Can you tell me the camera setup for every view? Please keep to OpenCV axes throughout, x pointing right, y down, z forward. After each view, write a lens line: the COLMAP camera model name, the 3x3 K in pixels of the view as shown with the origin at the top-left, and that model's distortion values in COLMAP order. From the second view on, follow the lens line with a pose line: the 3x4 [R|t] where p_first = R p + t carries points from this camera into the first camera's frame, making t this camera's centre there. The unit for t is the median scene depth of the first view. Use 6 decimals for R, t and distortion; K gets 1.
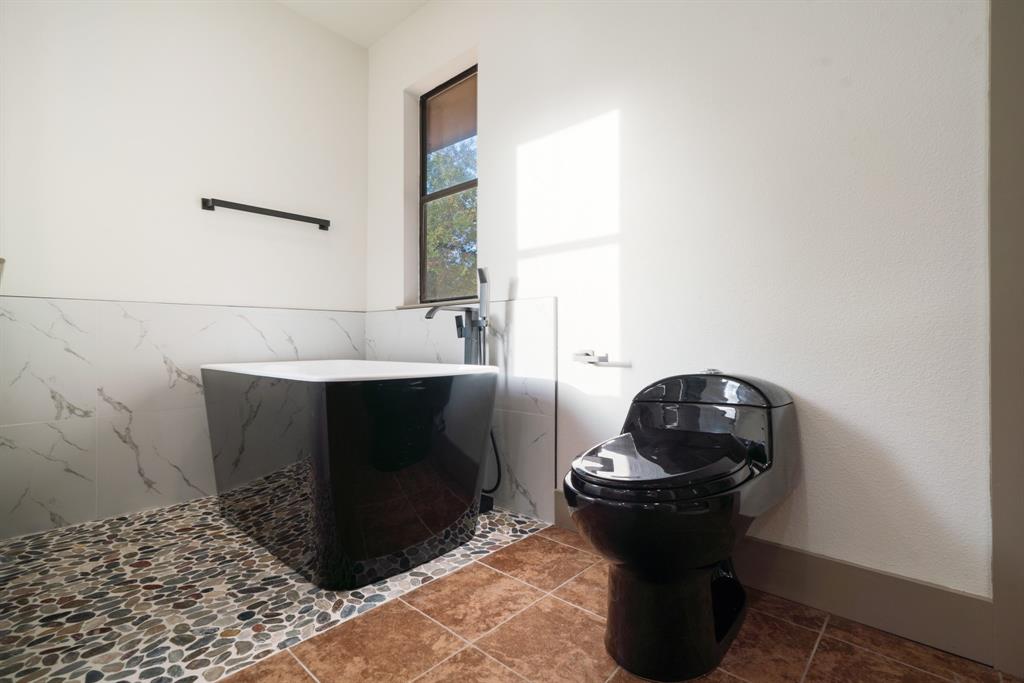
lens RADIAL K [[468.9, 0, 511.3], [0, 468.9, 336.8], [0, 0, 1]] dist [-0.010042, 0.001108]
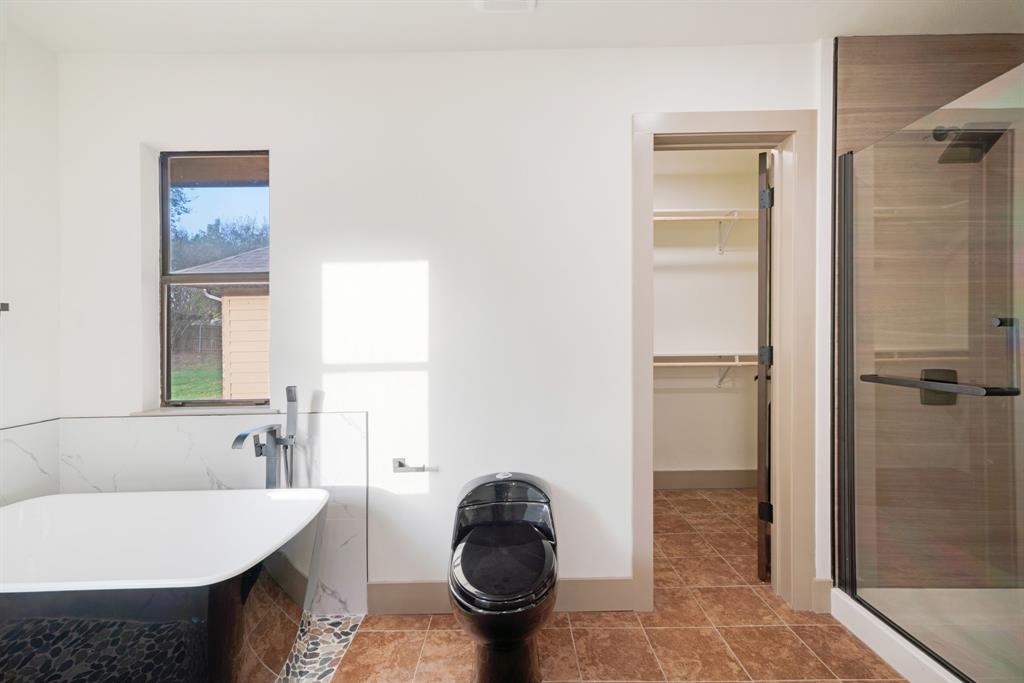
lens RADIAL K [[468.9, 0, 514.2], [0, 468.9, 341.5], [0, 0, 1]] dist [-0.010042, 0.001108]
pose [[0.730510, -0.008525, 0.682849, -0.440053], [-0.012679, 0.999580, 0.026043, -0.308398], [-0.682785, -0.027682, 0.730095, -0.046366]]
